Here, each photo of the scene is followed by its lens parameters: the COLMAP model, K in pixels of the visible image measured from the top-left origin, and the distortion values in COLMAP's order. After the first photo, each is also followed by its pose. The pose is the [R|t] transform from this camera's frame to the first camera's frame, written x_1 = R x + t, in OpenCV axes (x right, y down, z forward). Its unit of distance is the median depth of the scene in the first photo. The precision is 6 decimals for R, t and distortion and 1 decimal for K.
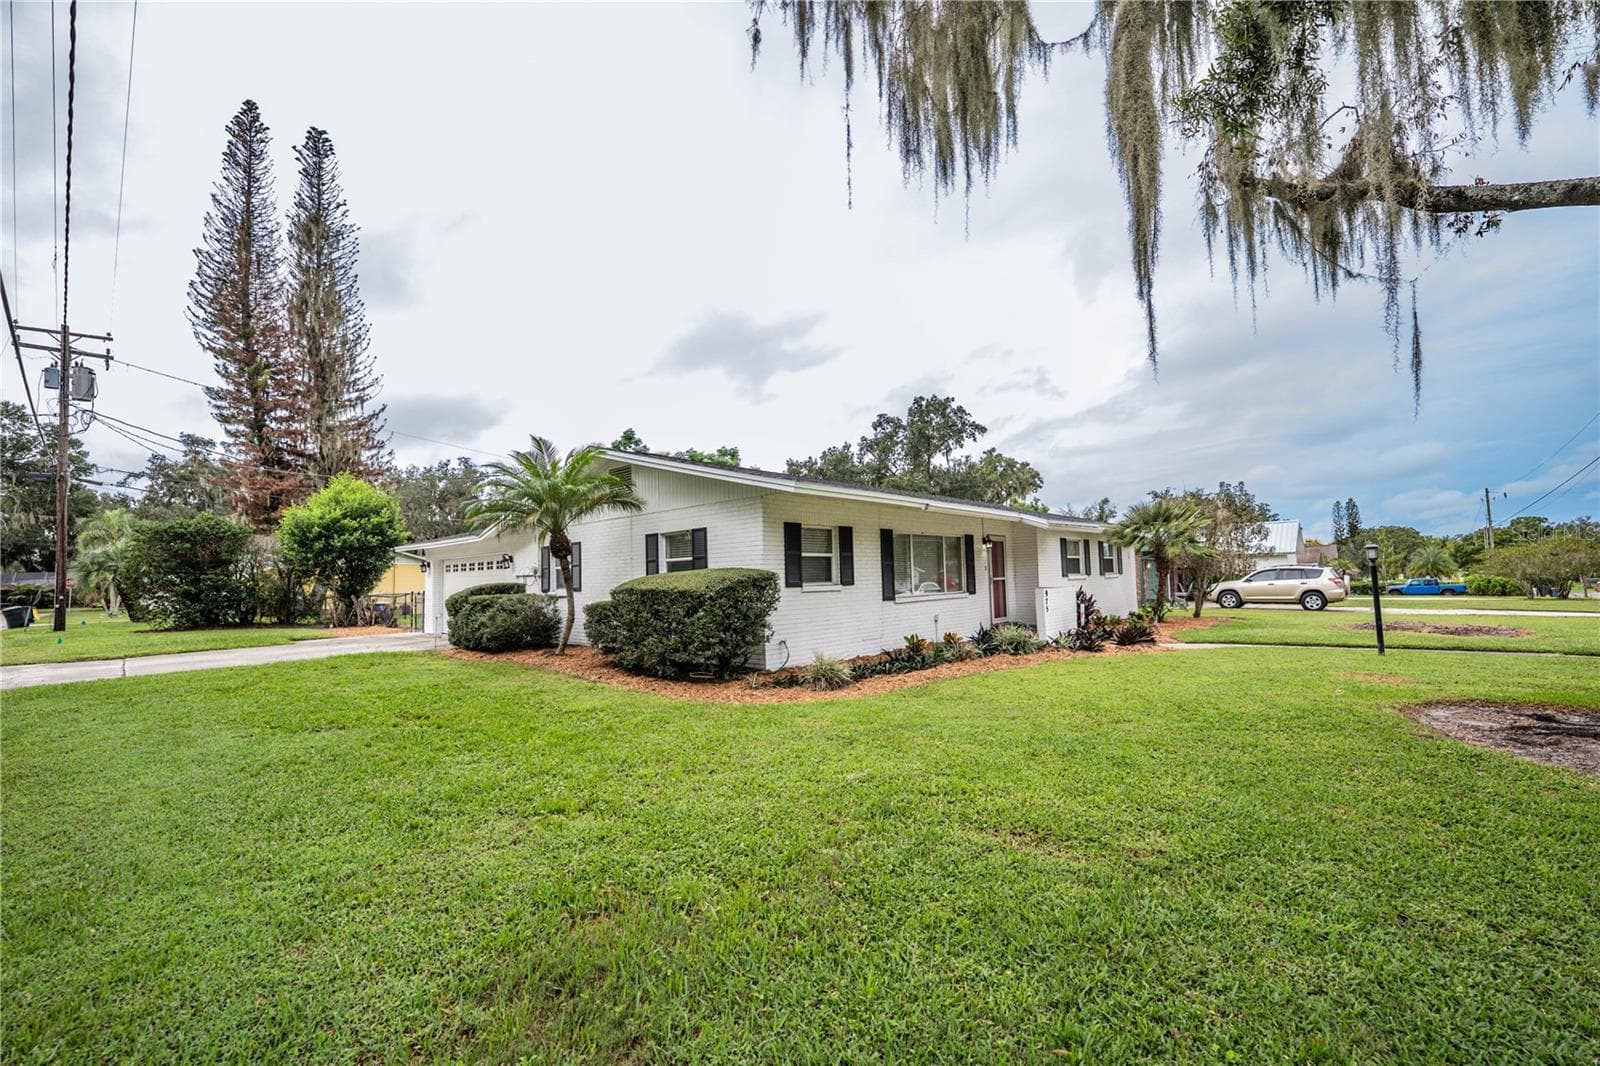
lens RADIAL K [[647.5, 0, 796.5], [0, 647.5, 538.7], [0, 0, 1]] dist [-0.022611, -0.000025]
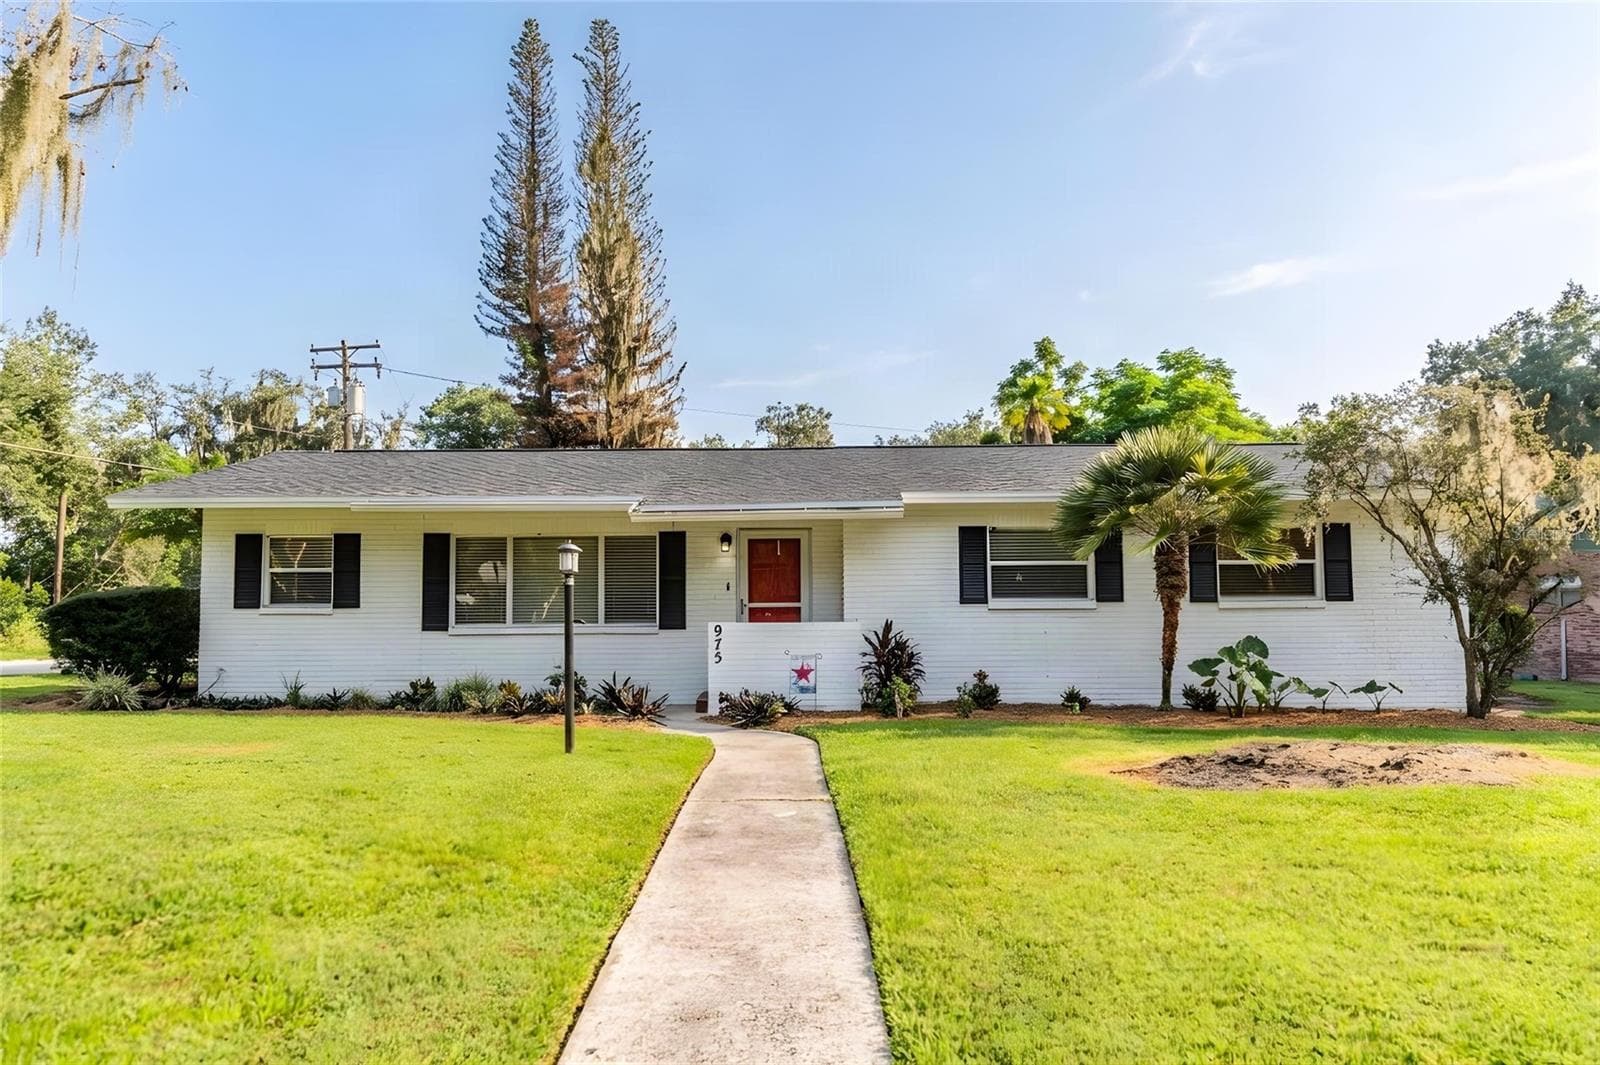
lens RADIAL K [[1282.6, 0, 800.0], [0, 1282.6, 532.5], [0, 0, 1]] dist [-0.003738, -0.002712]
pose [[0.672588, -0.030317, -0.739396, 0.798834], [0.033375, 0.999386, -0.010617, 0.006741], [0.739264, -0.017536, 0.673188, 0.167935]]
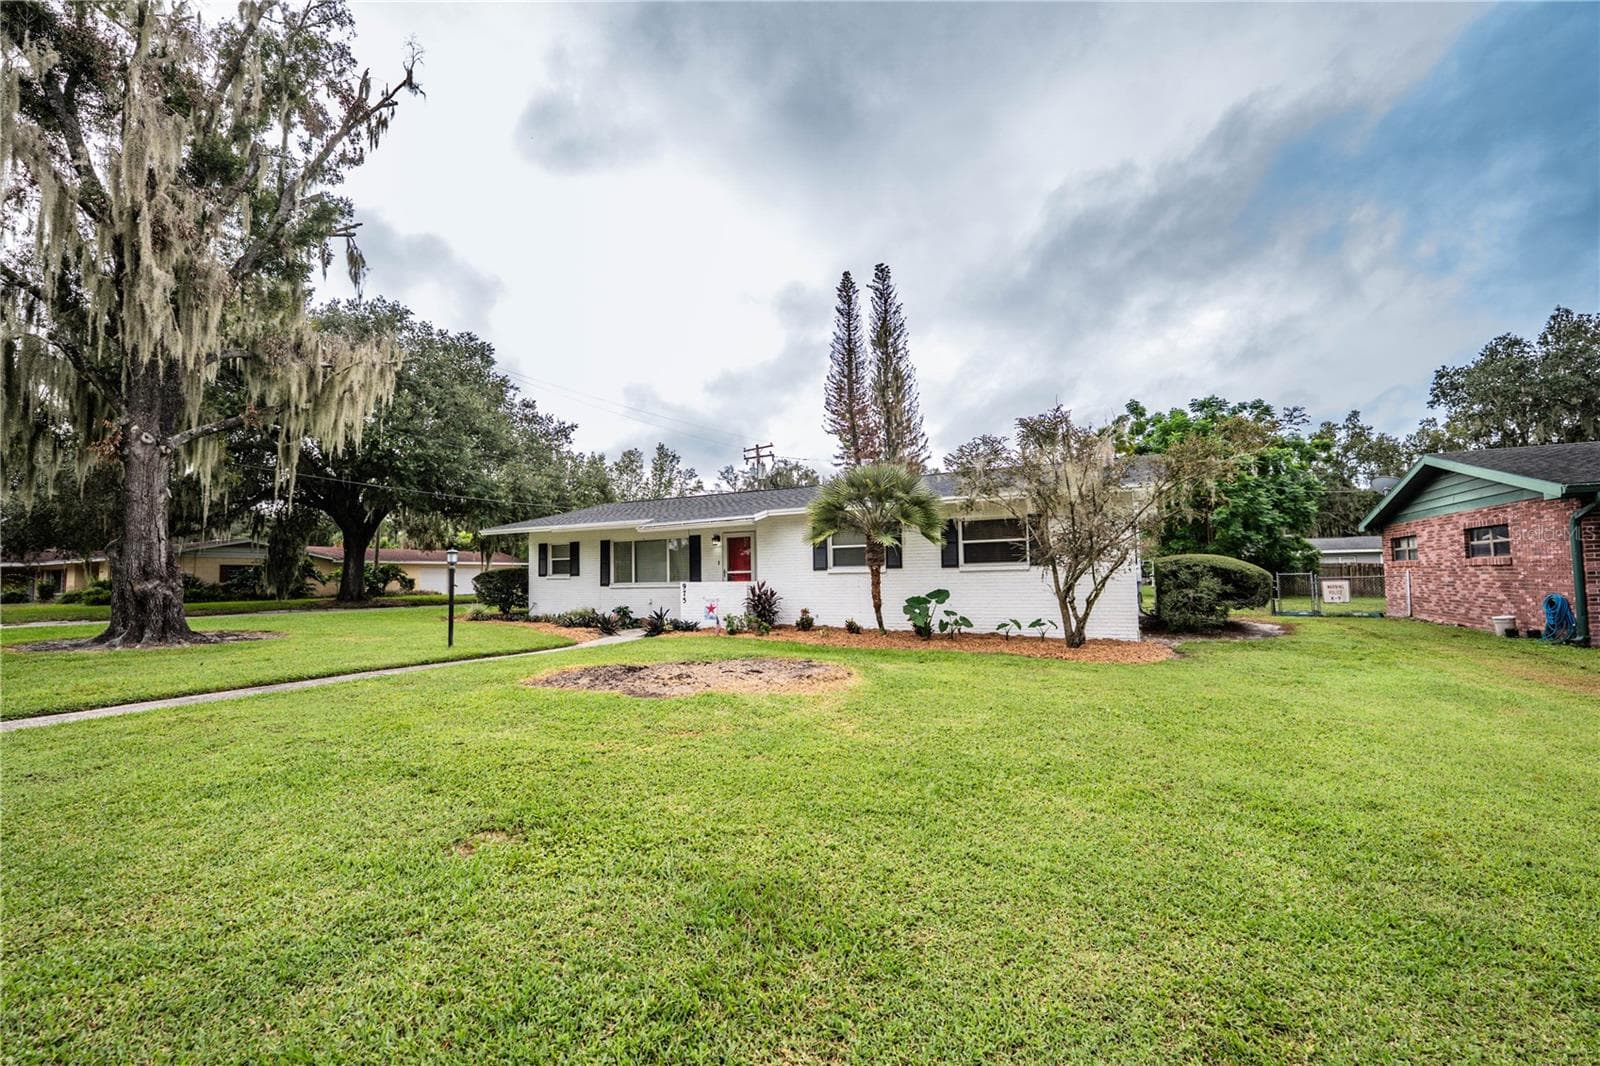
lens RADIAL K [[659.6, 0, 800.0], [0, 659.6, 533.0], [0, 0, 1]] dist [-0.000385, -0.000021]
pose [[0.259482, -0.044953, -0.964701, 0.964991], [0.065653, 0.997426, -0.028819, 0.023420], [0.963514, -0.055857, 0.261766, 0.549476]]
